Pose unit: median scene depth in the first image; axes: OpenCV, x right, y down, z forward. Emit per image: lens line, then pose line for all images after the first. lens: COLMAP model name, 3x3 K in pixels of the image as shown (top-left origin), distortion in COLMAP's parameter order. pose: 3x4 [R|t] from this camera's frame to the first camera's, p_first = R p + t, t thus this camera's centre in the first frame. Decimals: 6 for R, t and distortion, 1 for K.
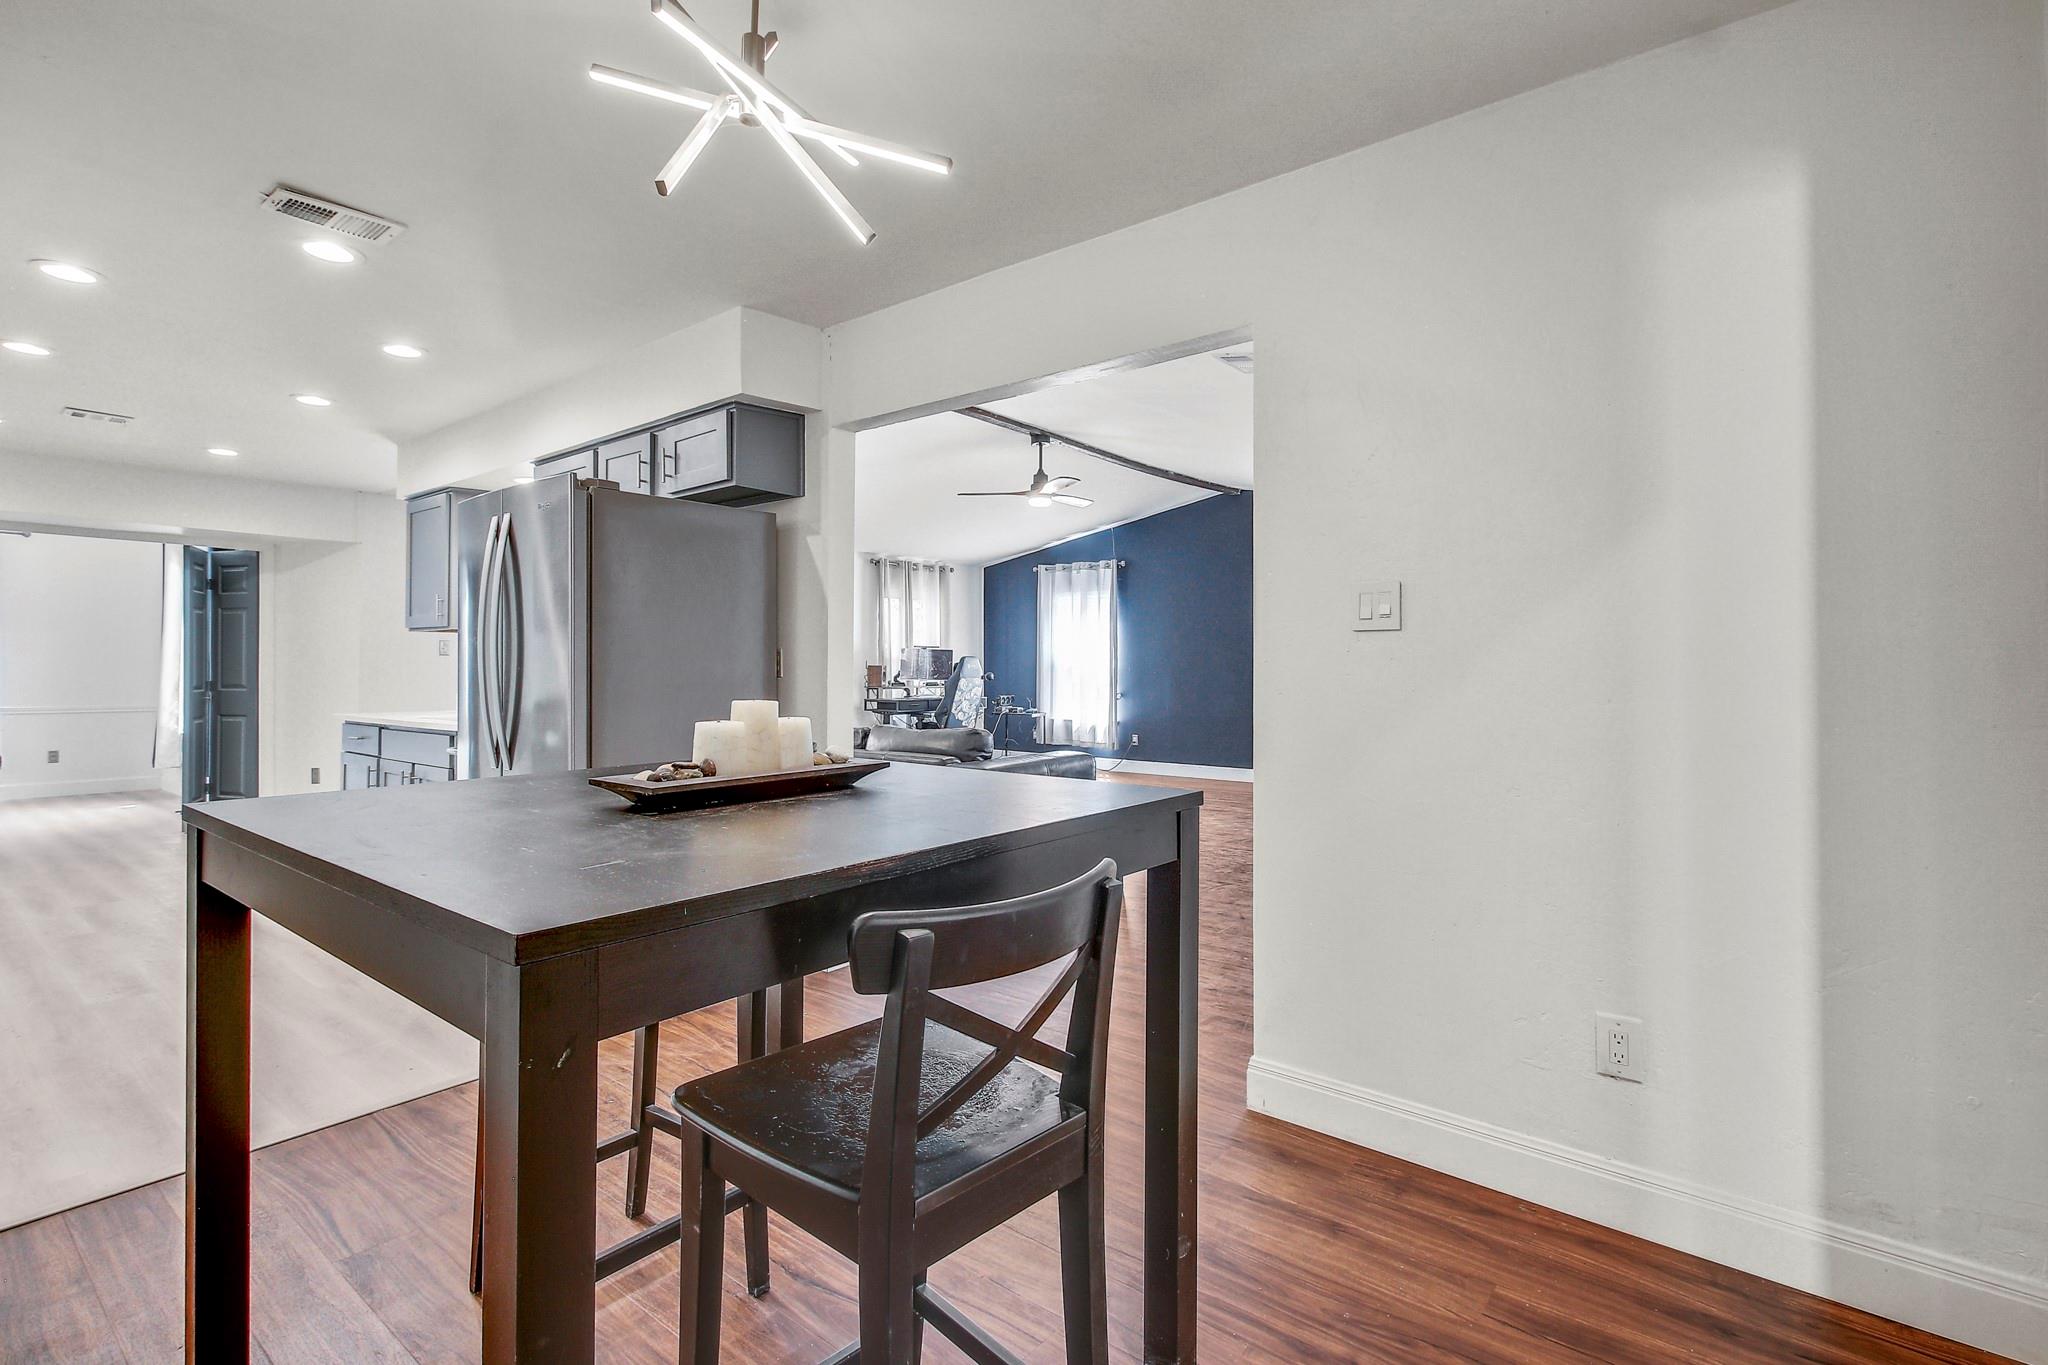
lens RADIAL K [[962.5, 0, 1026.9], [0, 962.5, 665.3], [0, 0, 1]] dist [0.012355, -0.000561]
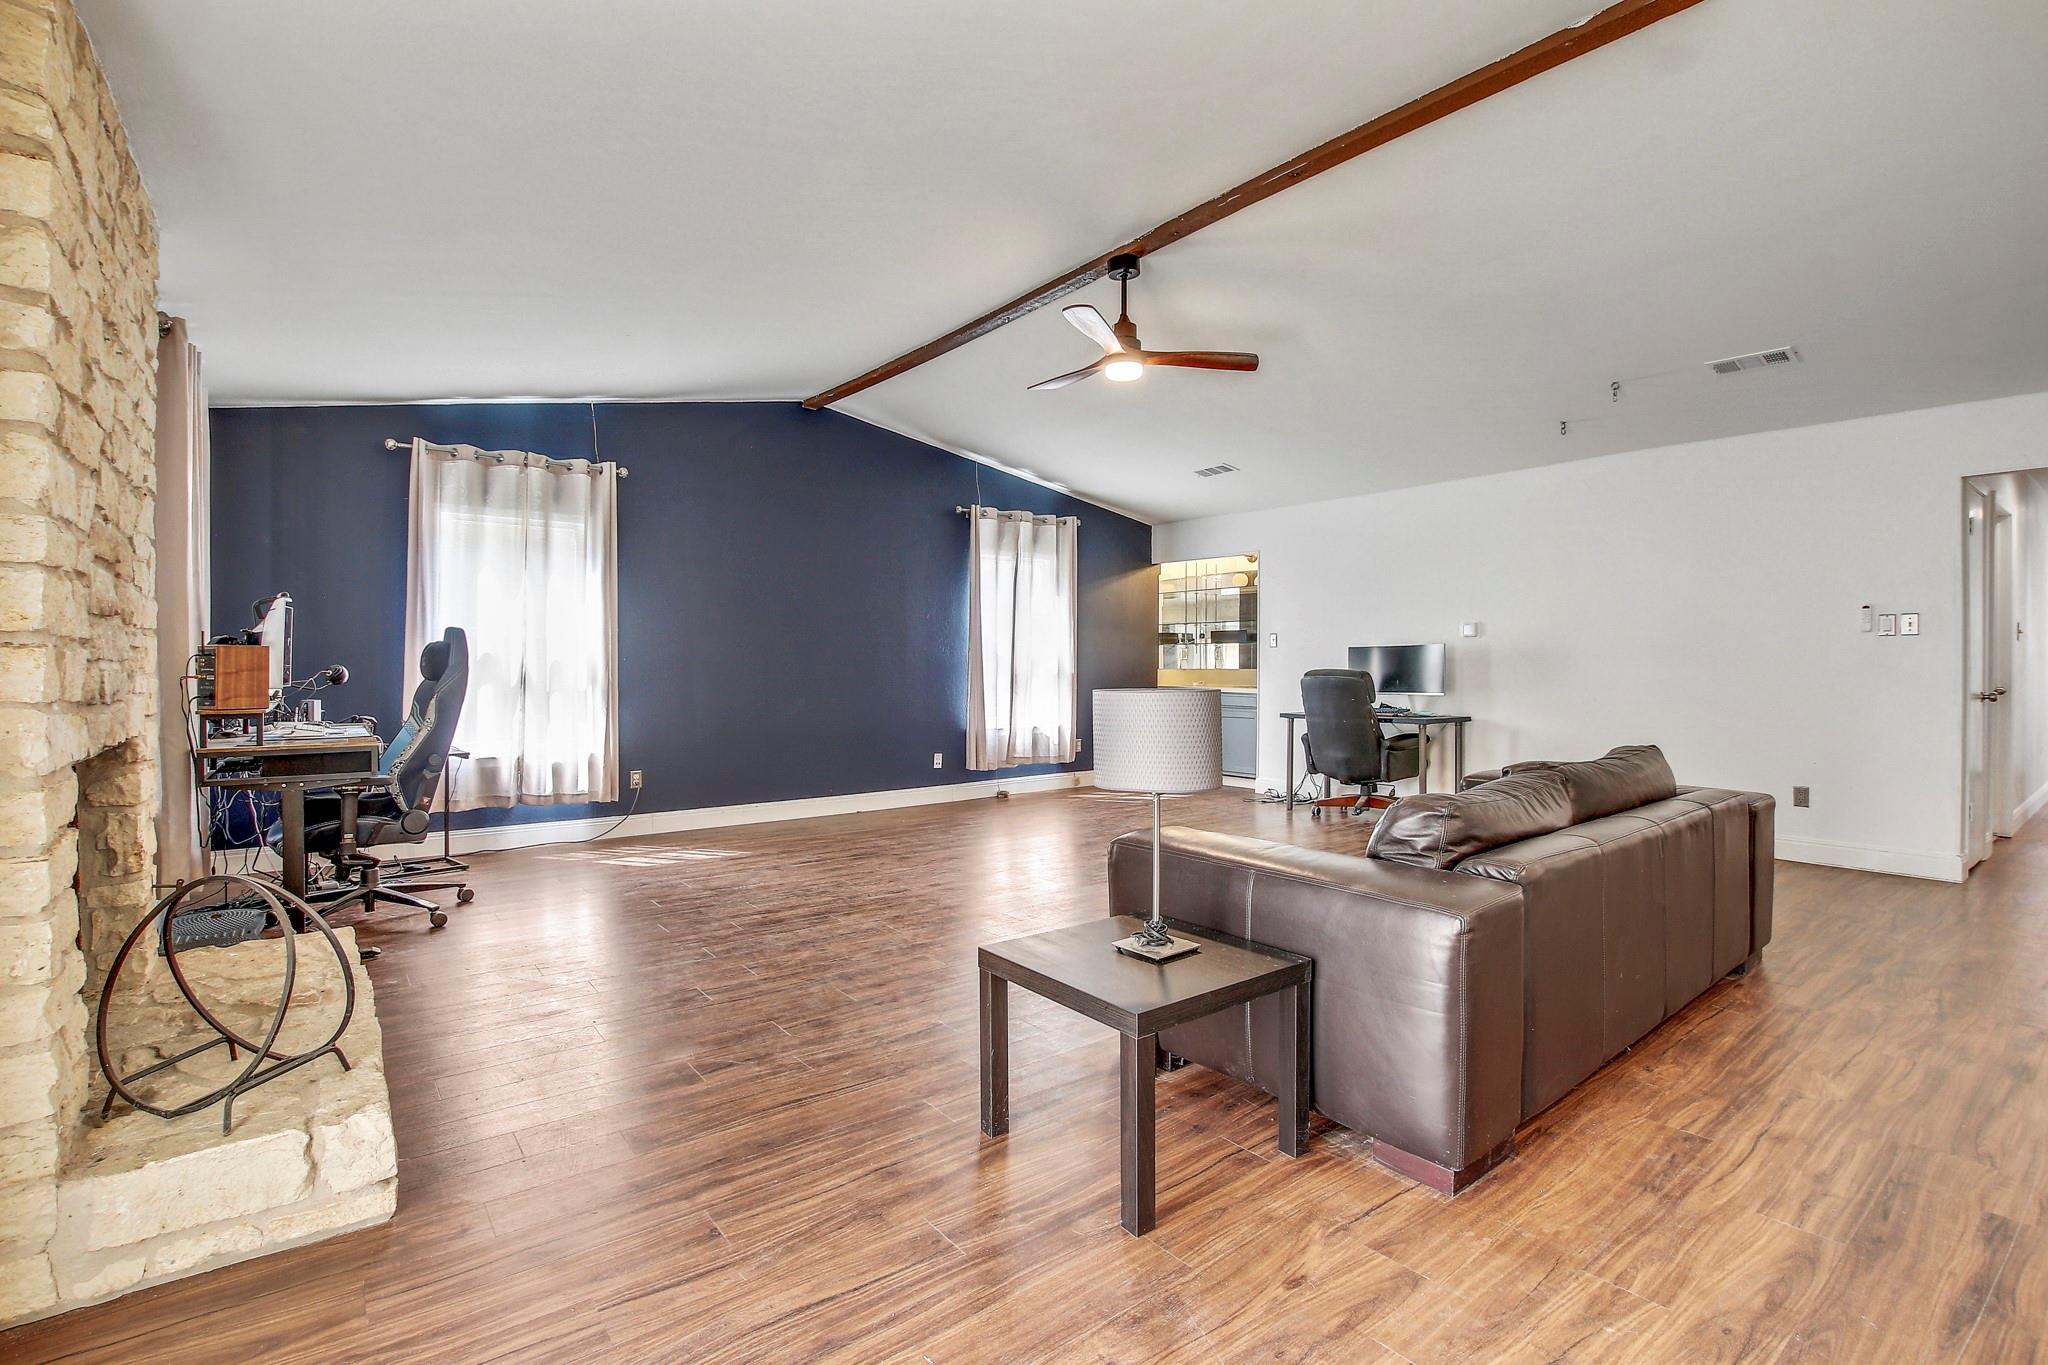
lens RADIAL K [[961.0, 0, 1018.3], [0, 961.0, 668.5], [0, 0, 1]] dist [-0.026157, 0.001084]
pose [[0.230559, -0.006842, 0.973034, -0.404586], [-0.000052, 0.999975, 0.007043, 0.006223], [-0.973058, -0.001675, 0.230553, 0.654004]]
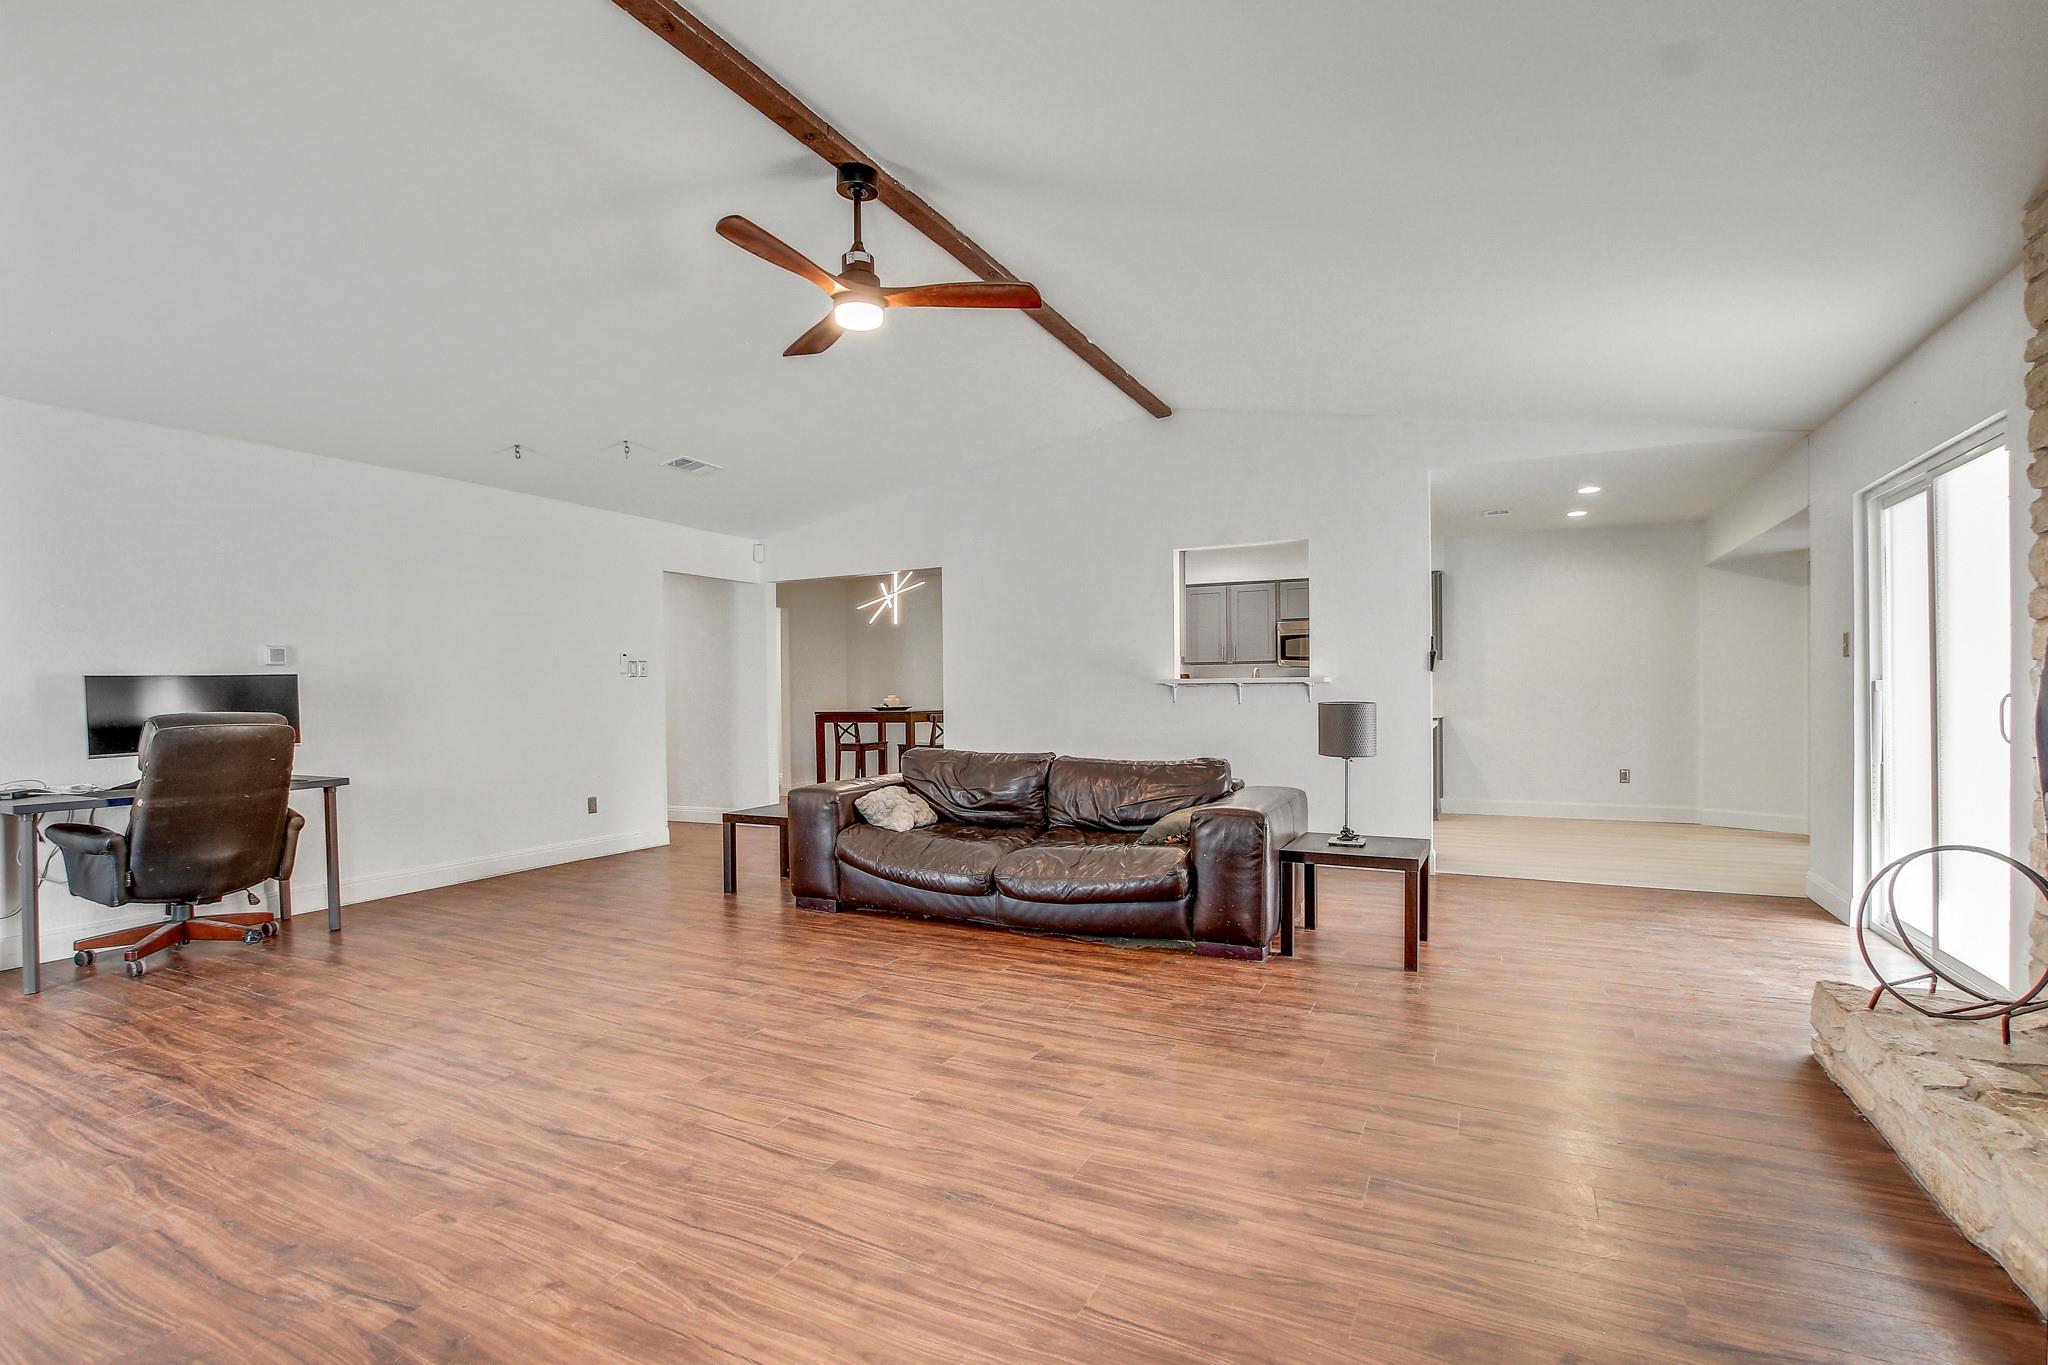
lens RADIAL K [[945.1, 0, 1030.4], [0, 945.1, 715.5], [0, 0, 1]] dist [-0.042567, 0.009219]
pose [[-0.974056, 0.013371, -0.225911, 0.025071], [0.008252, 0.999688, 0.023586, 0.006590], [0.226156, 0.021109, -0.973862, 1.021020]]
